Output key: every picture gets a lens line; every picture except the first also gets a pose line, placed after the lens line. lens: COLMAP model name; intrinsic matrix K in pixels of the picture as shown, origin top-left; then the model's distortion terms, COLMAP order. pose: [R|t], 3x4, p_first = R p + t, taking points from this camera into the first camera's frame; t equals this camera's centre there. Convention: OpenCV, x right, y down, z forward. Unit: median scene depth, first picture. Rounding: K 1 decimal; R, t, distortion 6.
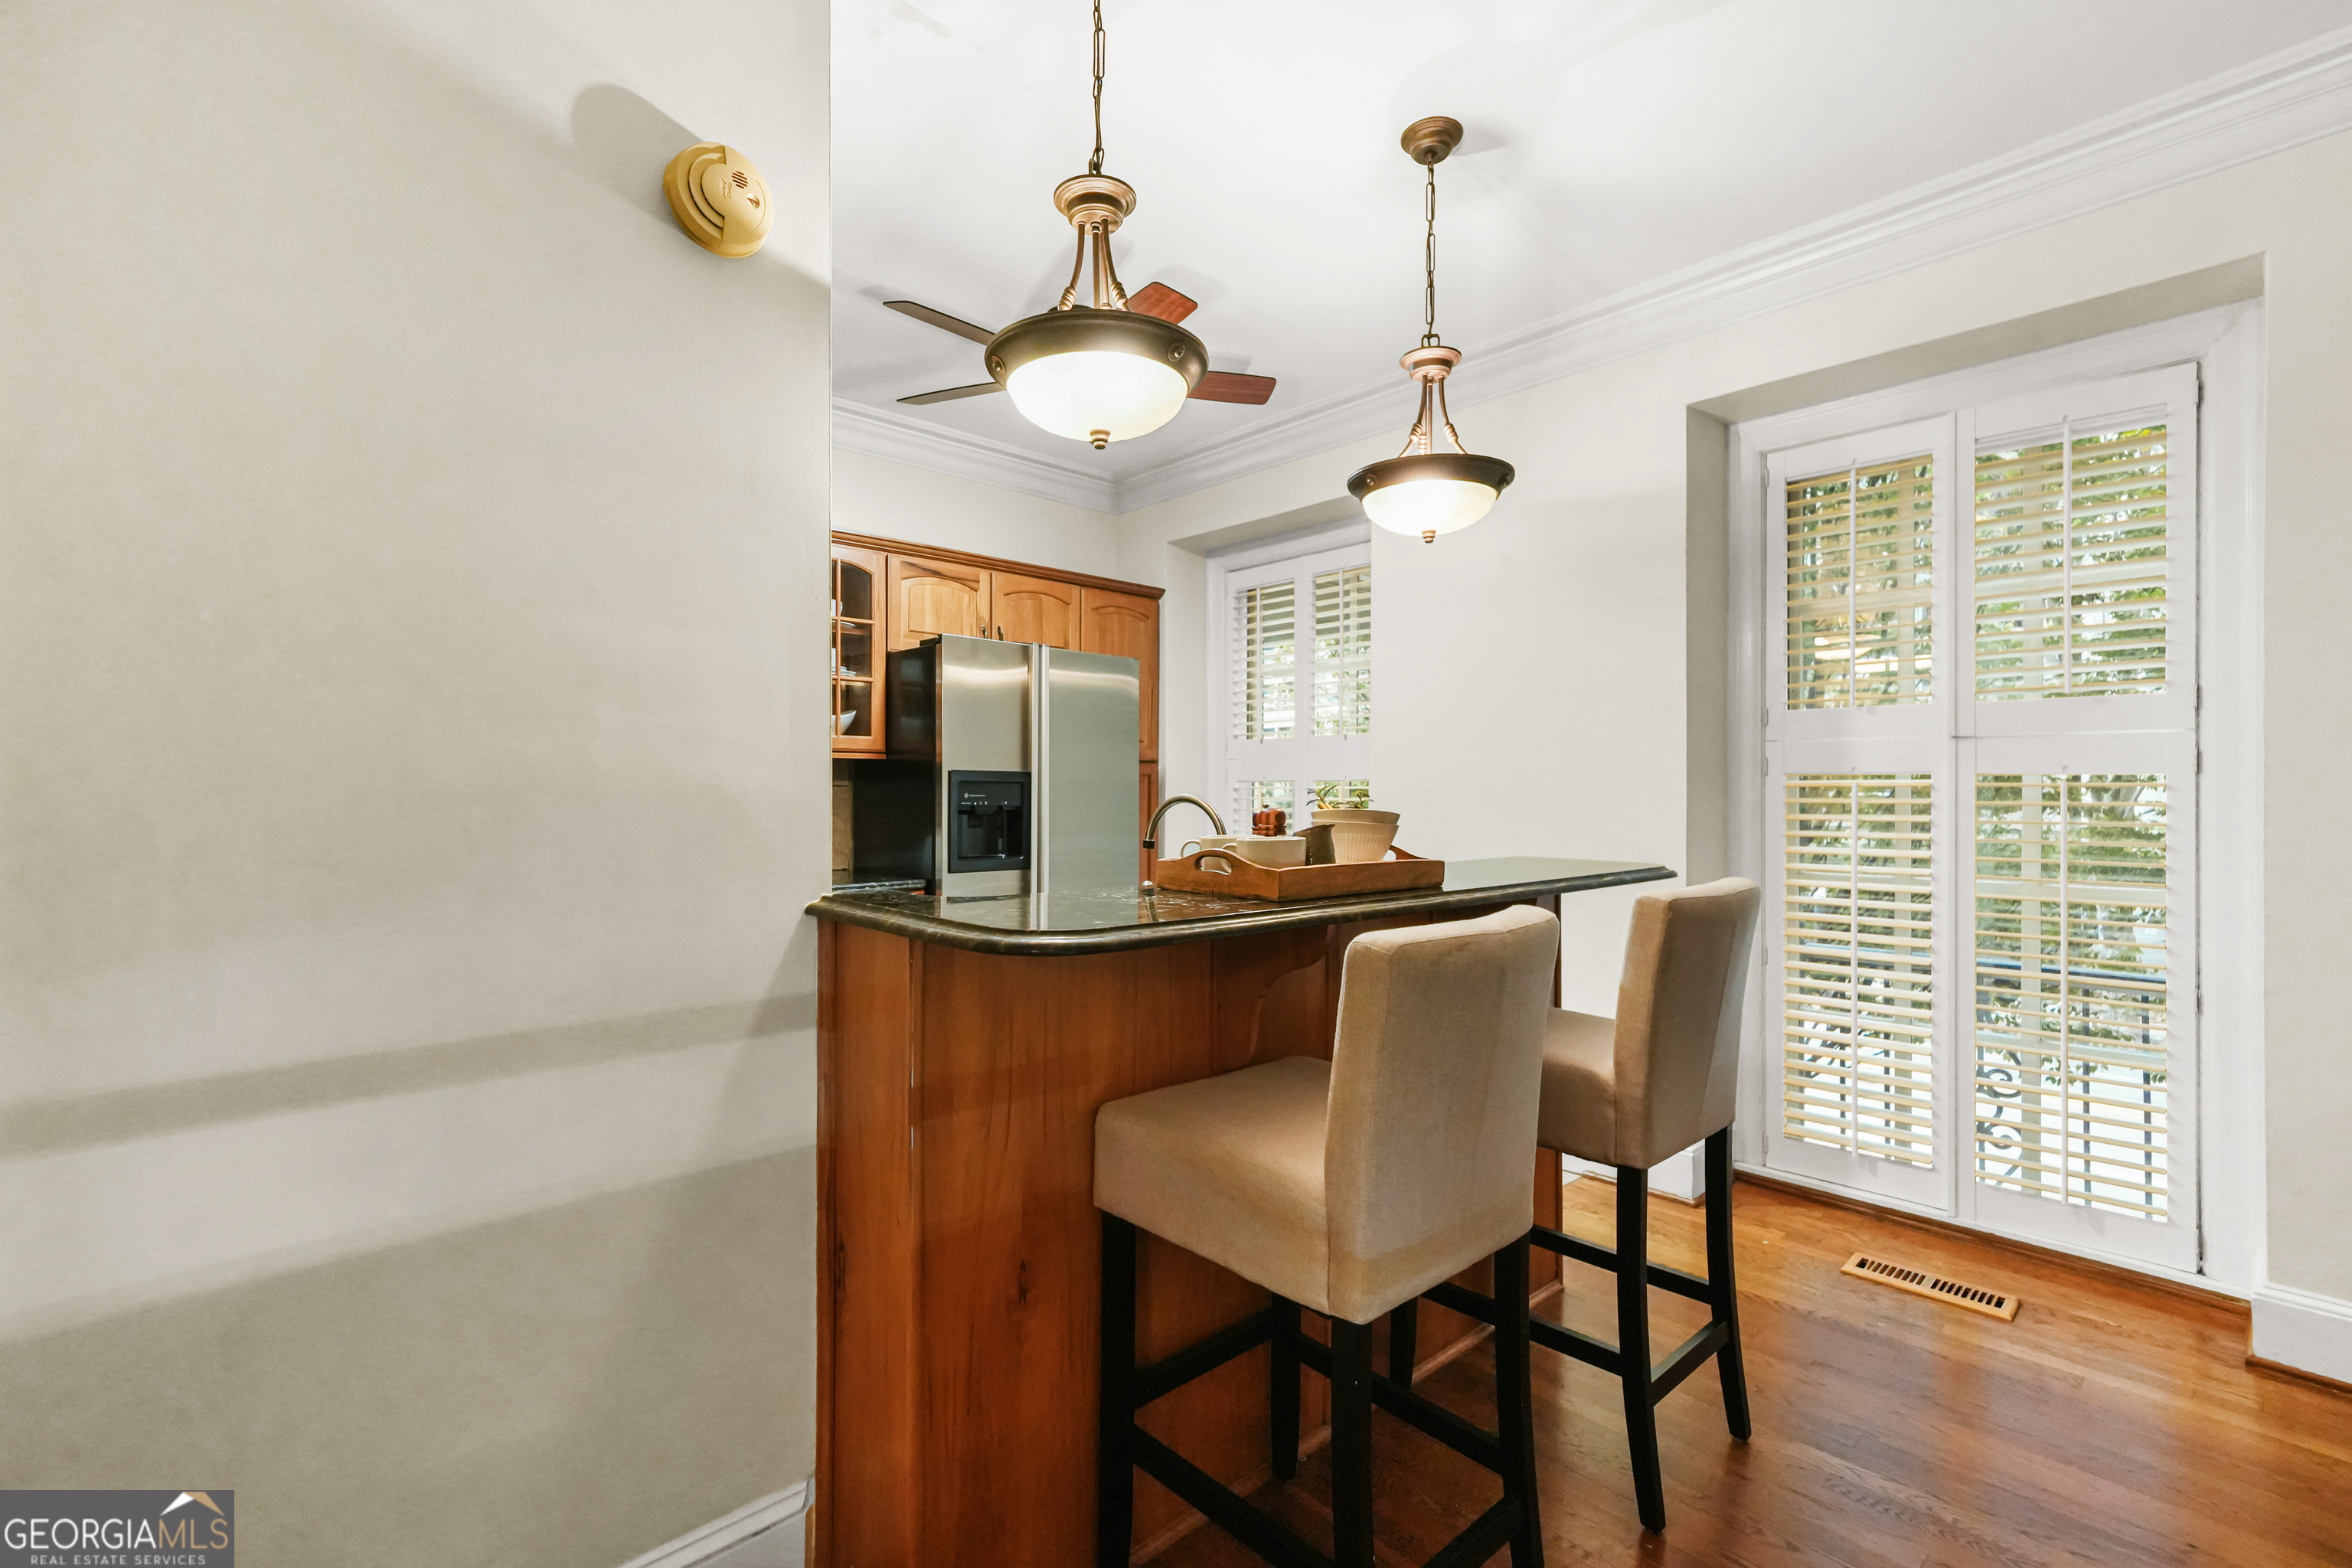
lens RADIAL K [[1029.4, 0, 1177.4], [0, 1029.4, 791.5], [0, 0, 1]] dist [-0.000182, 0.000016]
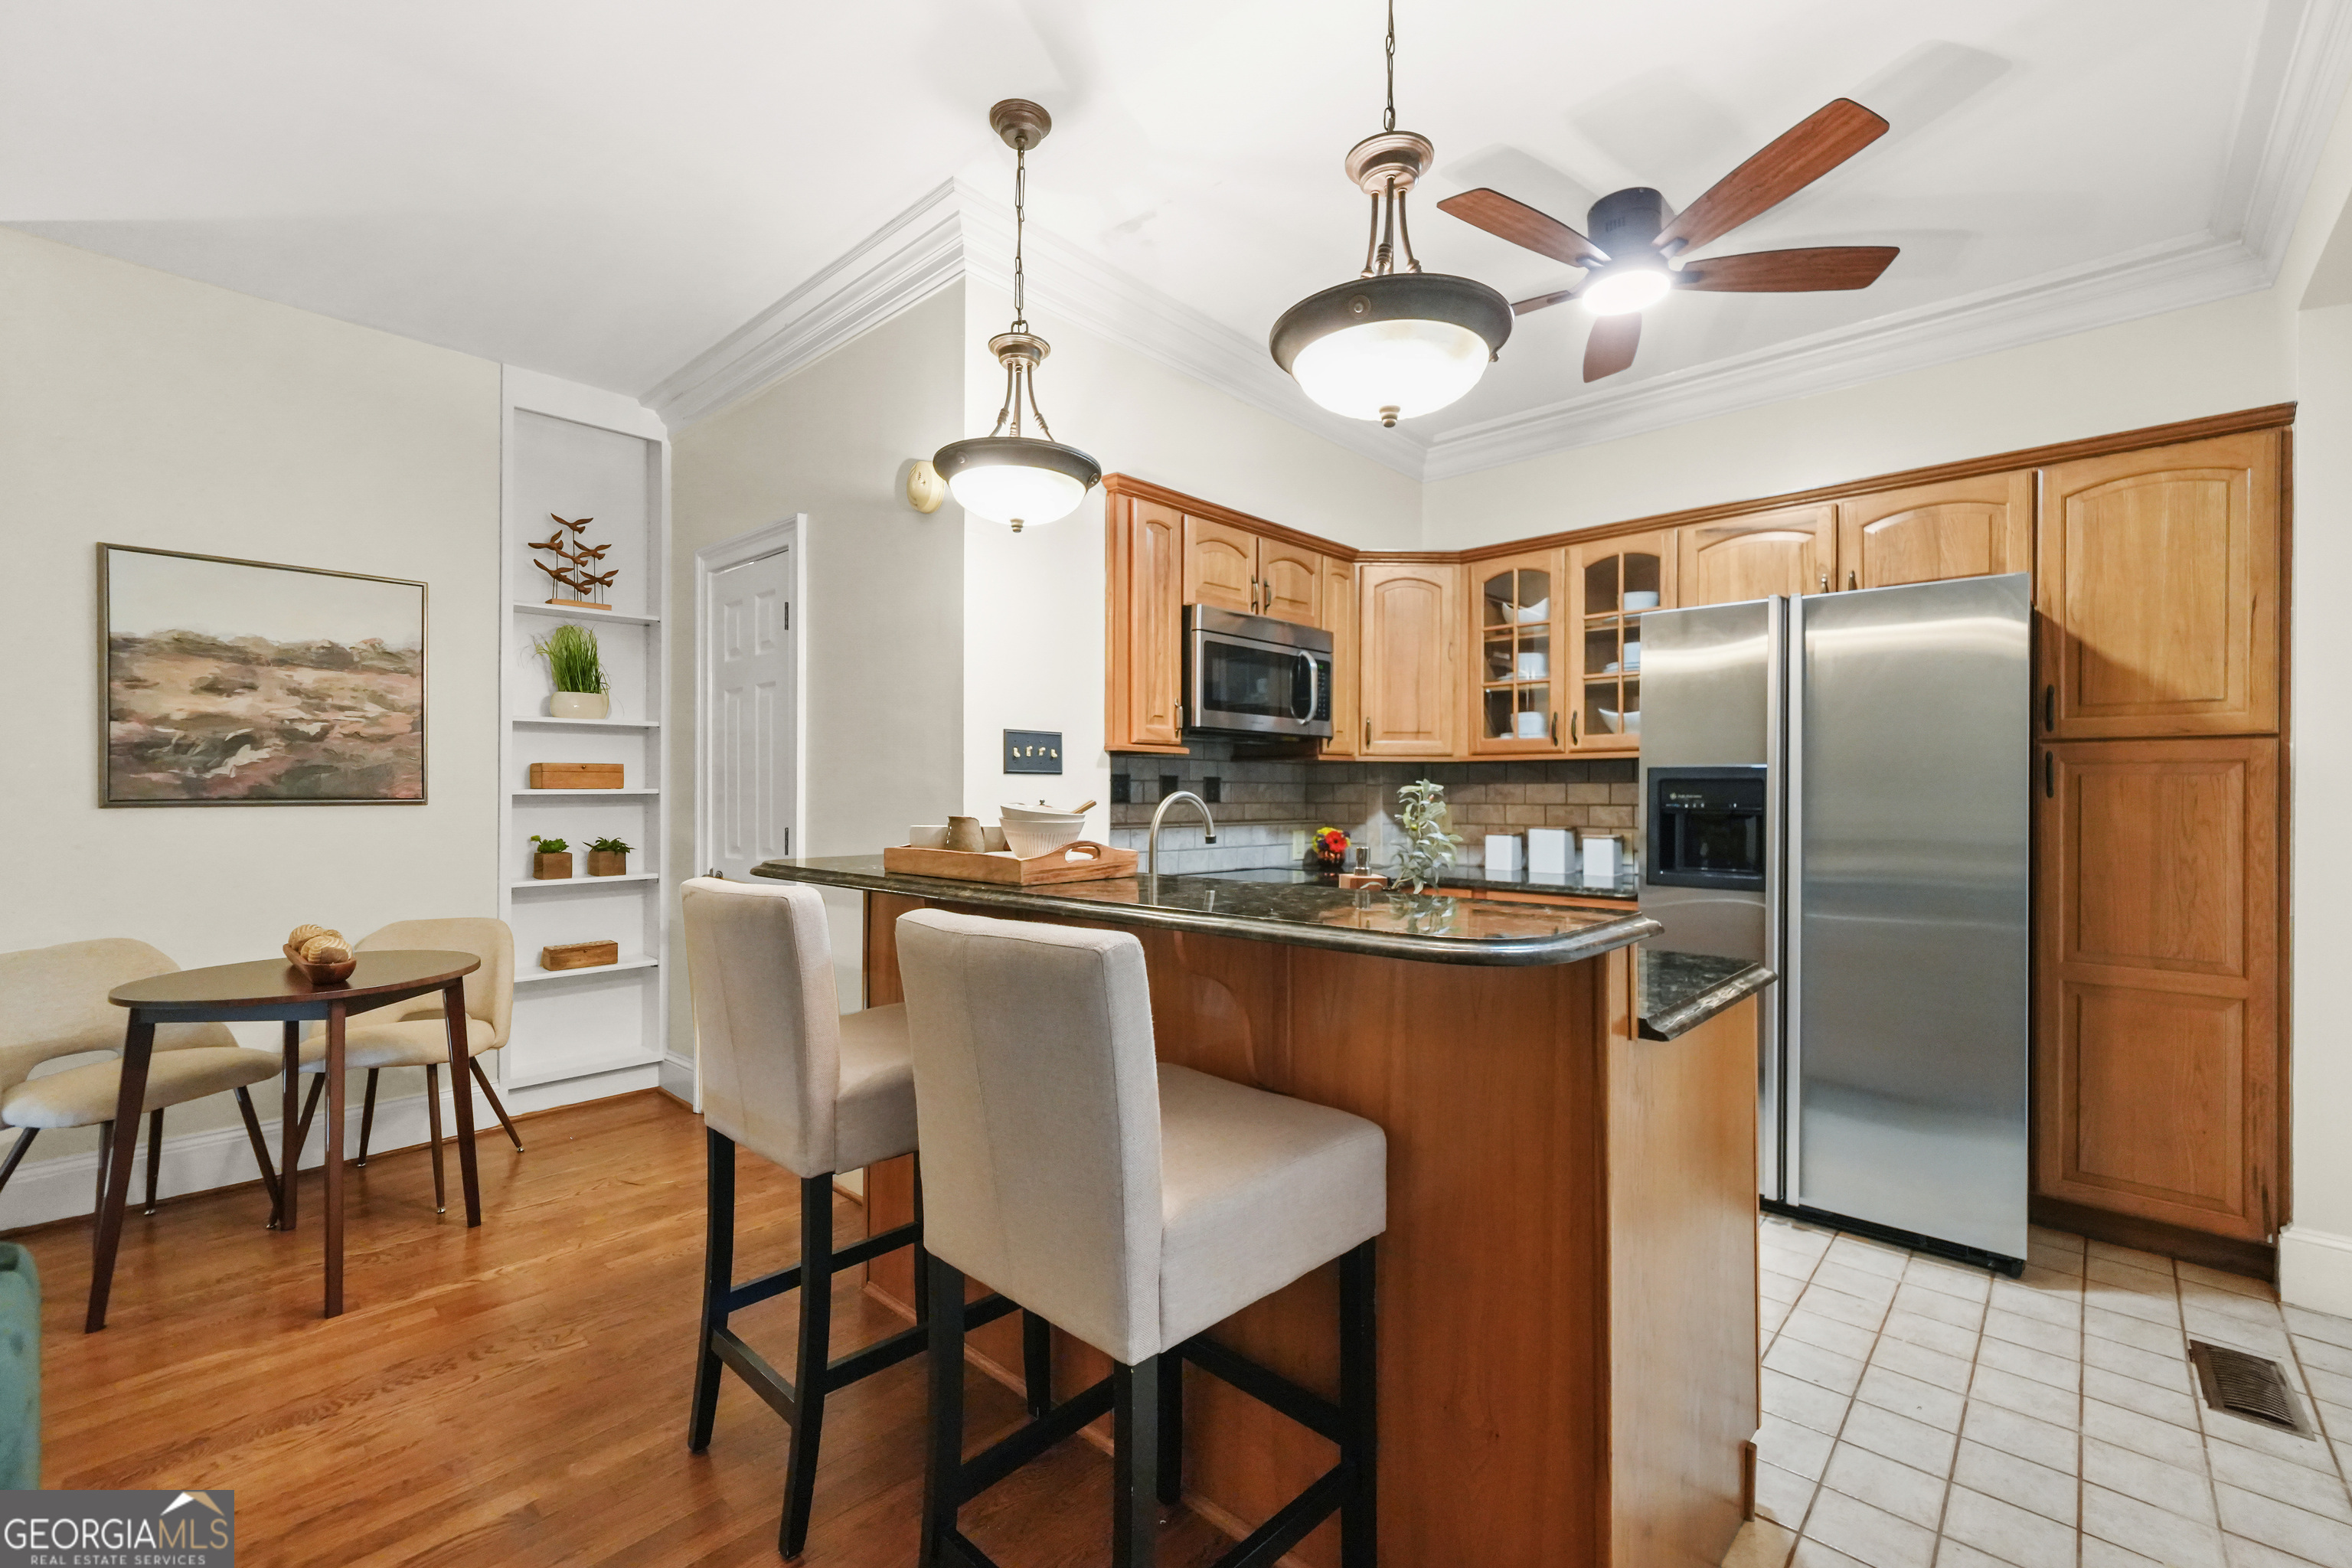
lens RADIAL K [[986.3, 0, 1186.2], [0, 986.3, 792.8], [0, 0, 1]] dist [-0.000194, 0.000210]
pose [[0.081080, -0.001941, -0.996706, 0.694552], [-0.000914, 0.999998, -0.002022, 0.003813], [0.996707, 0.001075, 0.081078, 0.636296]]
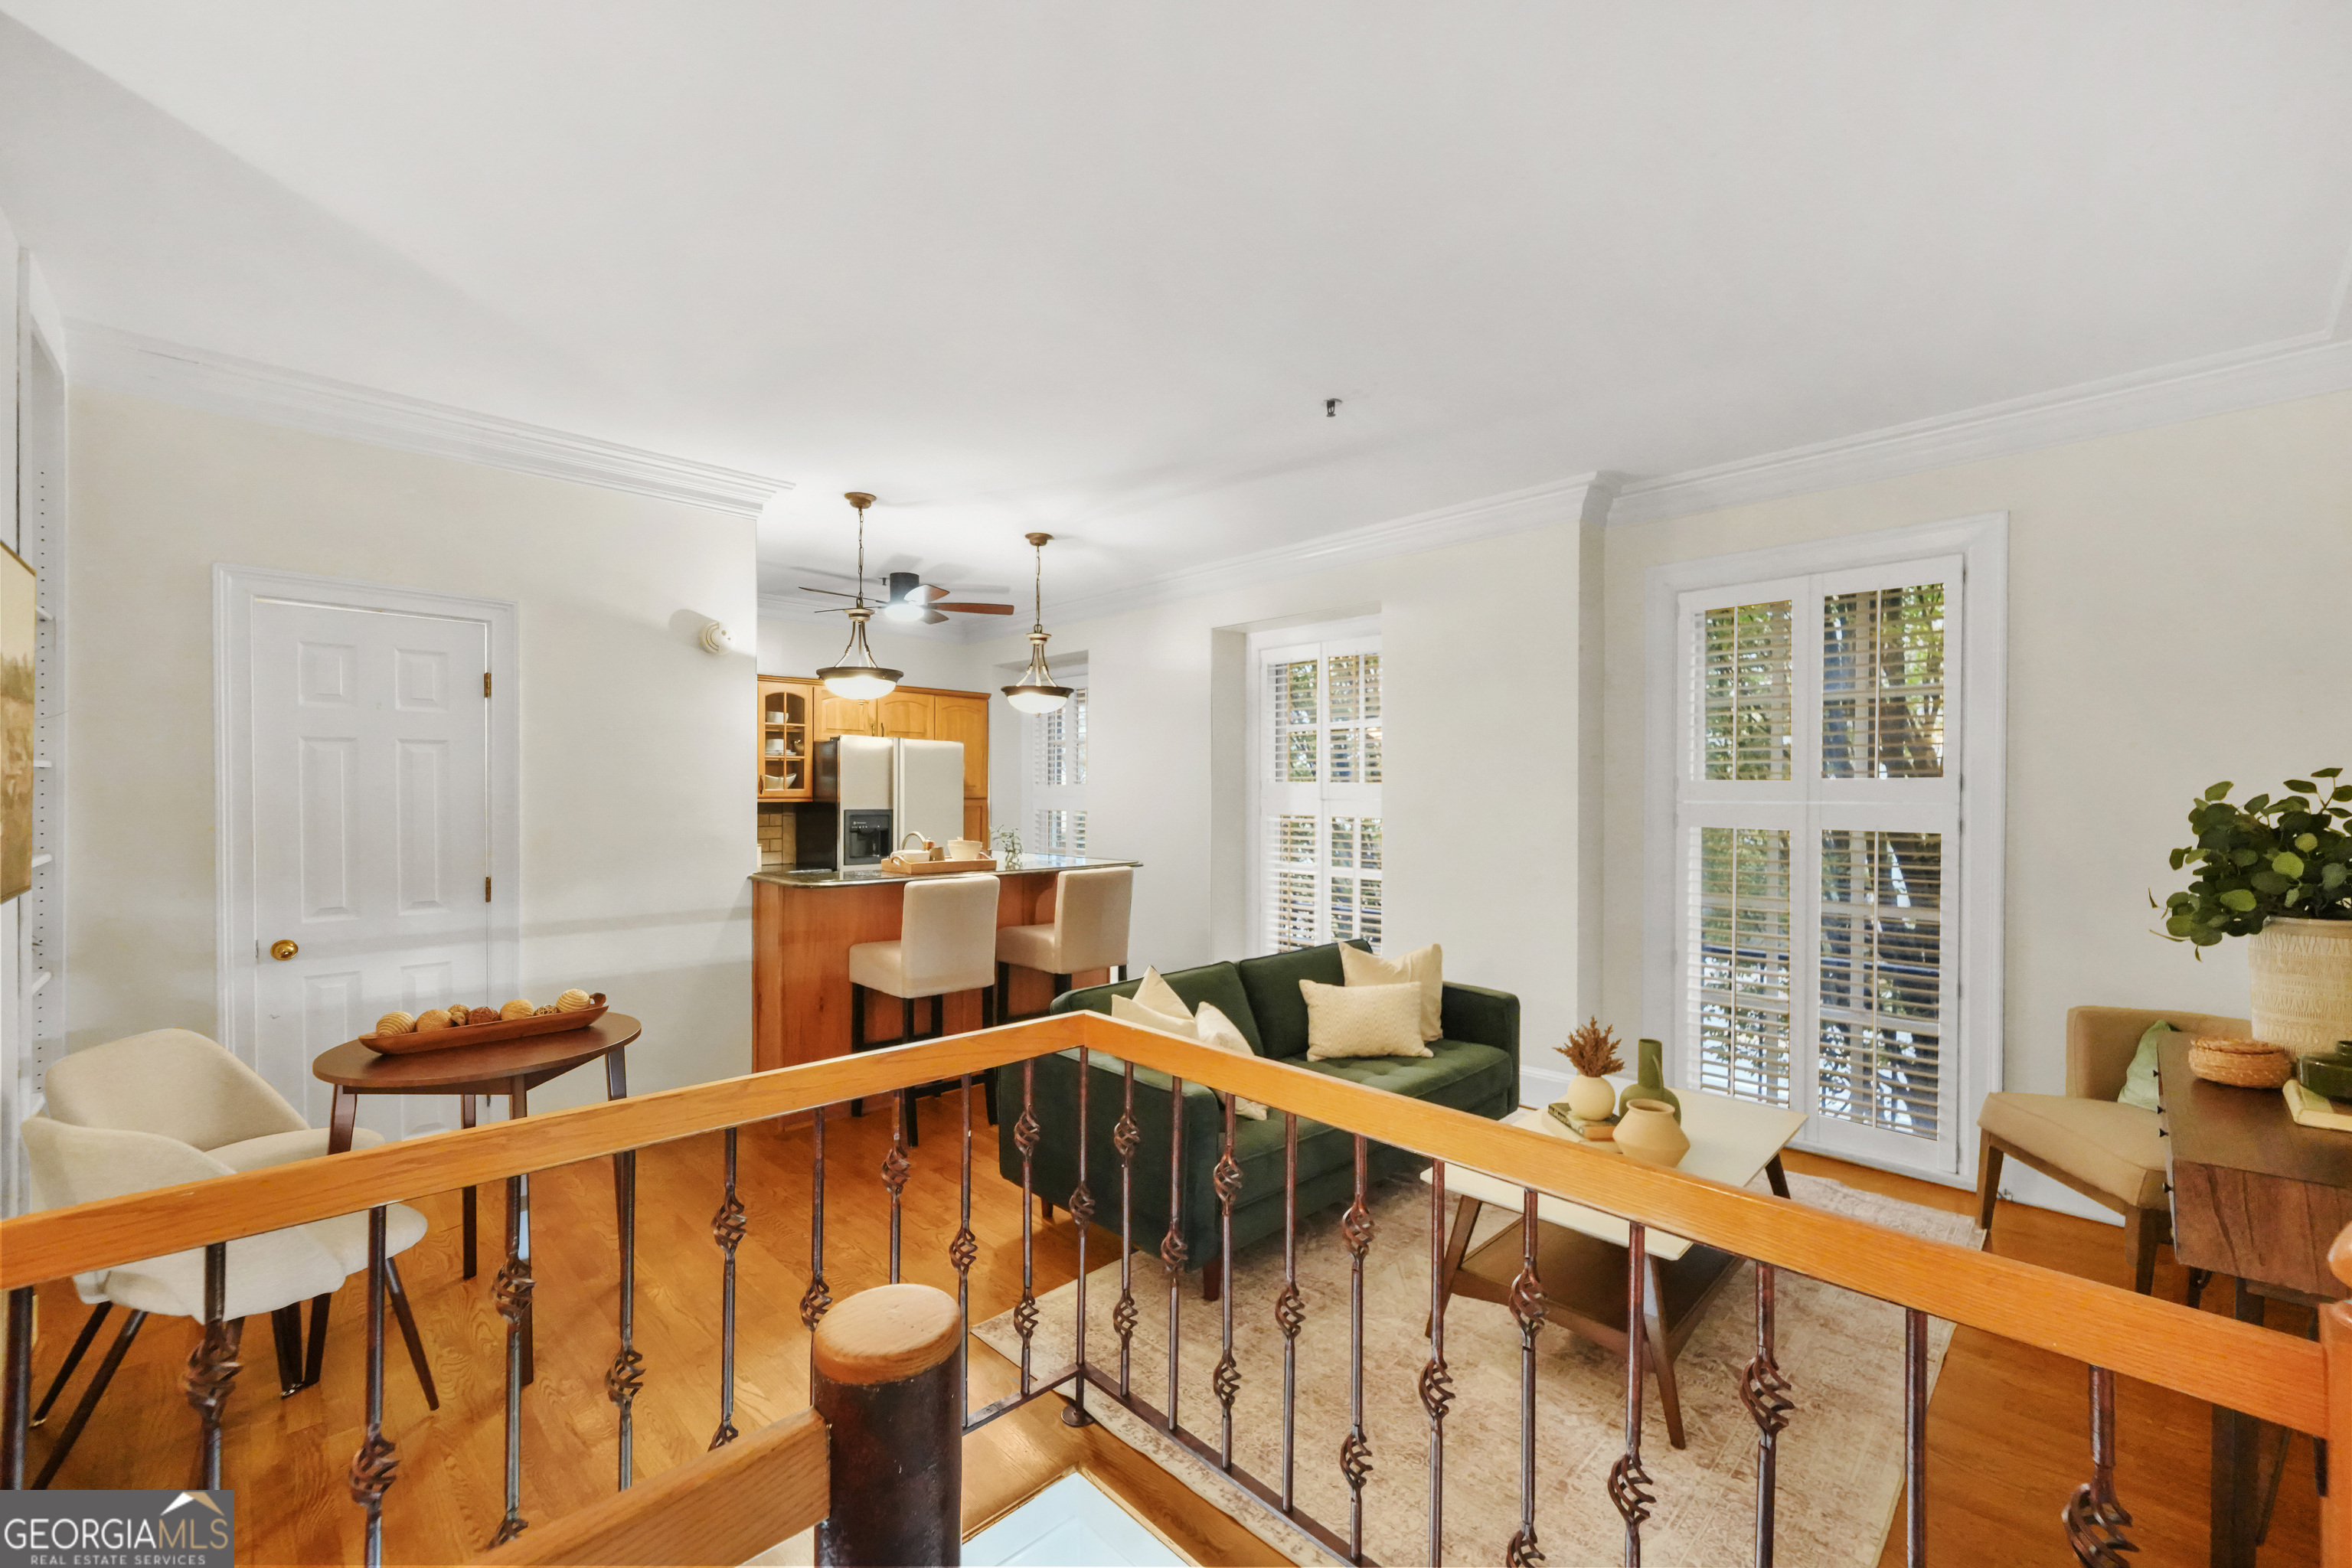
lens RADIAL K [[937.5, 0, 1199.9], [0, 937.5, 792.2], [0, 0, 1]] dist [-0.041719, -0.000013]
pose [[0.998411, 0.000313, 0.056351, 0.376176], [-0.000358, 1.000000, 0.000801, -0.062534], [-0.056351, -0.000820, 0.998411, -0.824893]]
